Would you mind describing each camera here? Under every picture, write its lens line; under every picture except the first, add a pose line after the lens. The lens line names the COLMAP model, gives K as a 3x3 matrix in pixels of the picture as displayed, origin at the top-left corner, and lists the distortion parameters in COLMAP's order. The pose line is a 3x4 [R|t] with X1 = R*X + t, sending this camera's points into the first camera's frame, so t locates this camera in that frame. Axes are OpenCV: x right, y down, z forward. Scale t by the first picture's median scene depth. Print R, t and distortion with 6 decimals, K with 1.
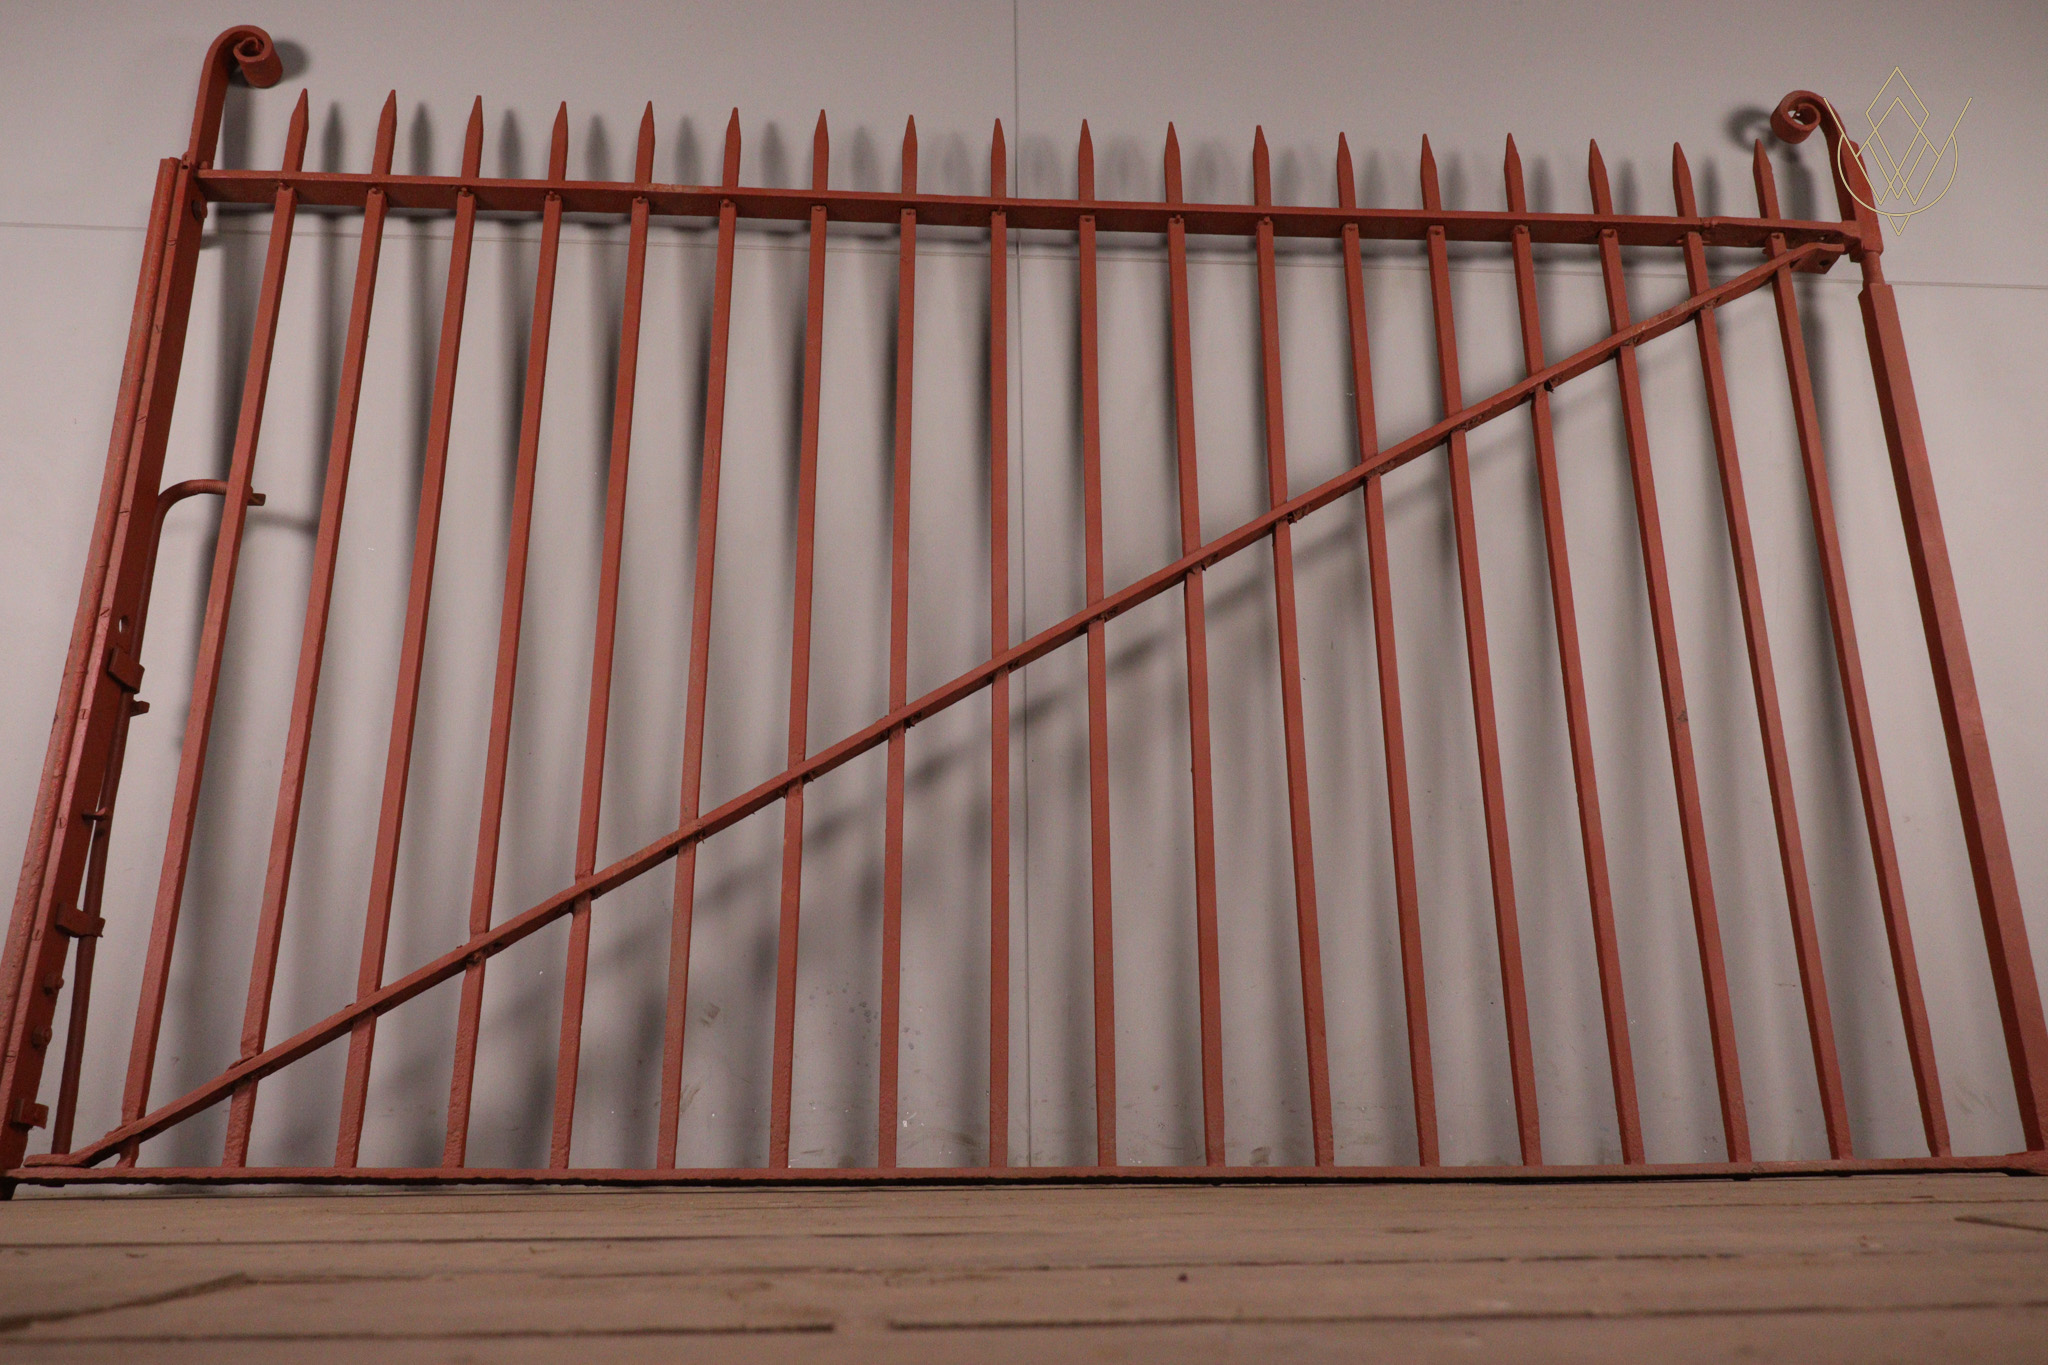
lens RADIAL K [[1900.0, 0, 1084.4], [0, 1900.0, 689.5], [0, 0, 1]] dist [0.001255, 0.005612]
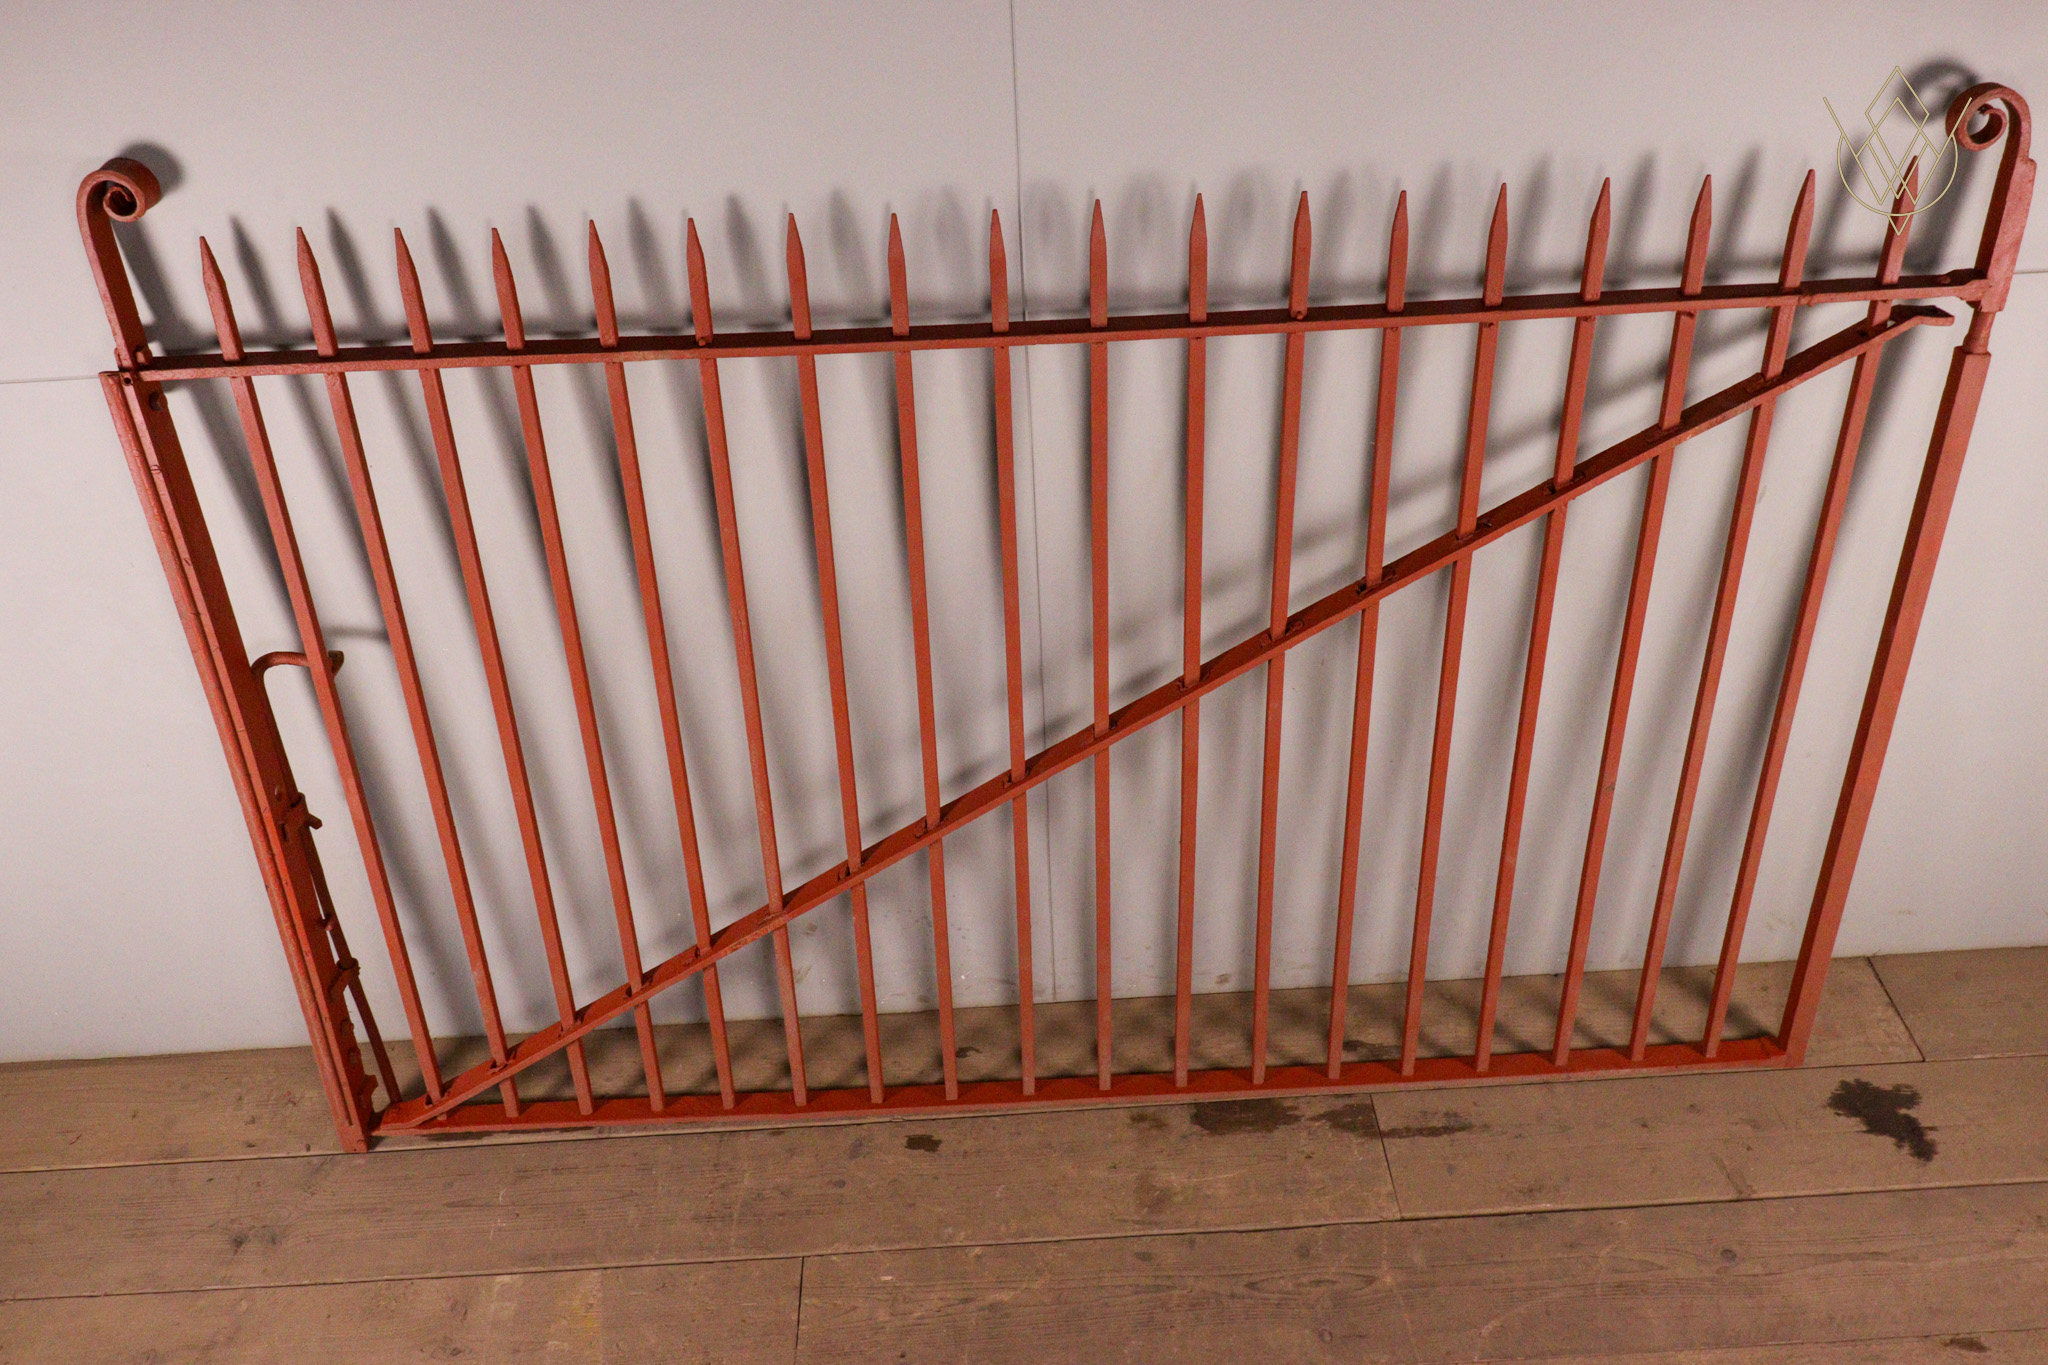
lens RADIAL K [[1900.0, 0, 1084.4], [0, 1900.0, 689.5], [0, 0, 1]] dist [0.001255, 0.005612]
pose [[0.998990, 0.030021, -0.033427, 0.033236], [0.010410, 0.569099, 0.822203, -1.009406], [0.043707, -0.821721, 0.568211, 0.389745]]
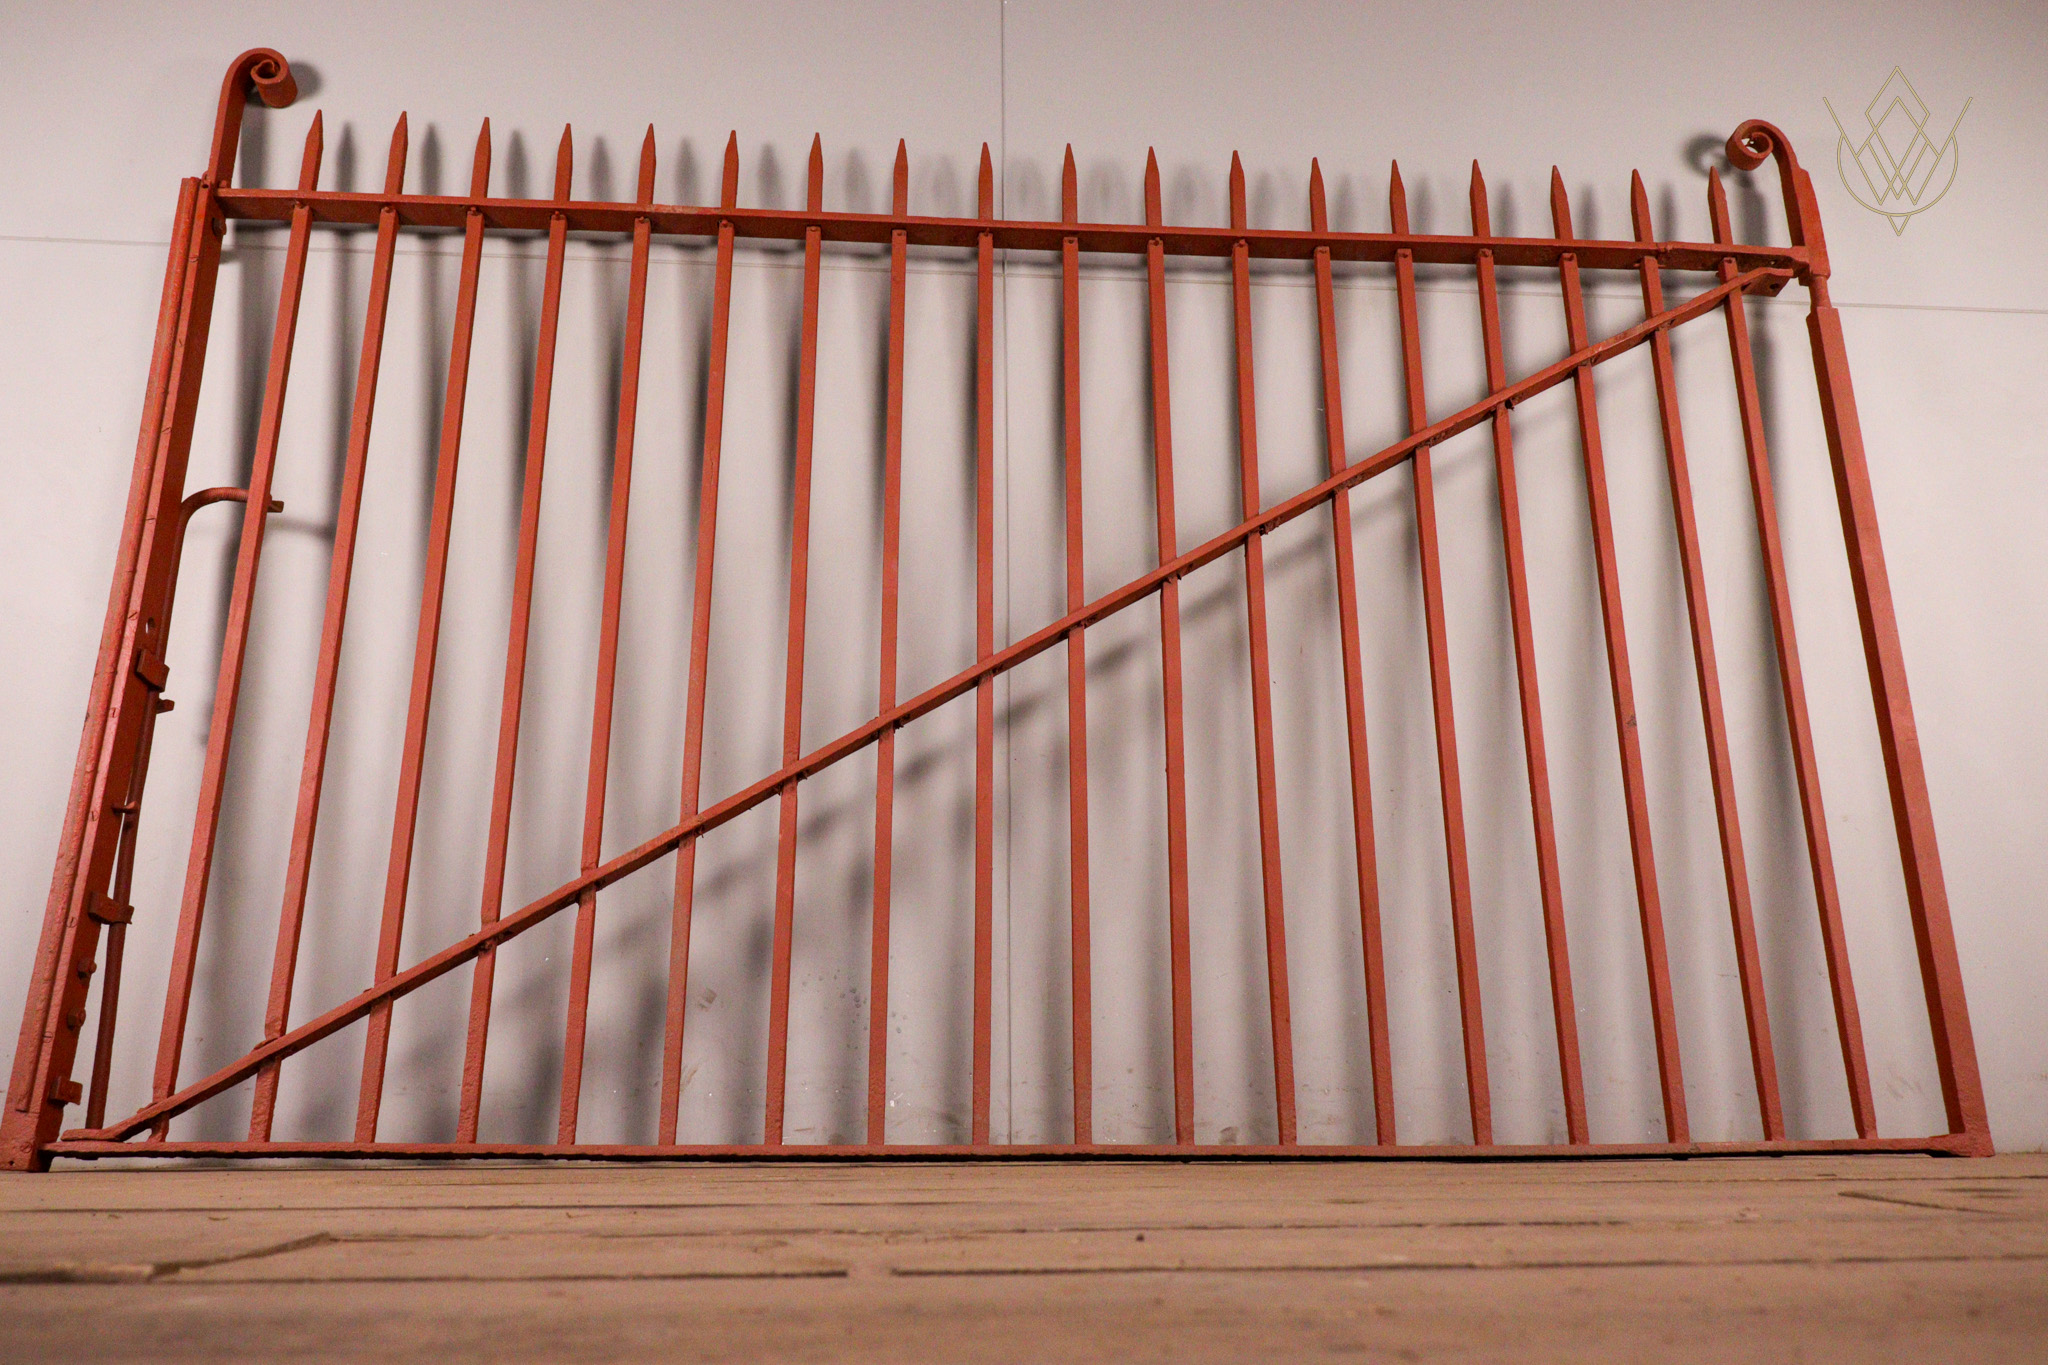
lens RADIAL K [[1900.0, 0, 1084.4], [0, 1900.0, 689.5], [0, 0, 1]] dist [0.001255, 0.005612]
pose [[0.999946, 0.005735, 0.008646, 0.001779], [-0.005824, 0.999930, 0.010254, -0.012780], [-0.008586, -0.010304, 0.999910, -0.053257]]
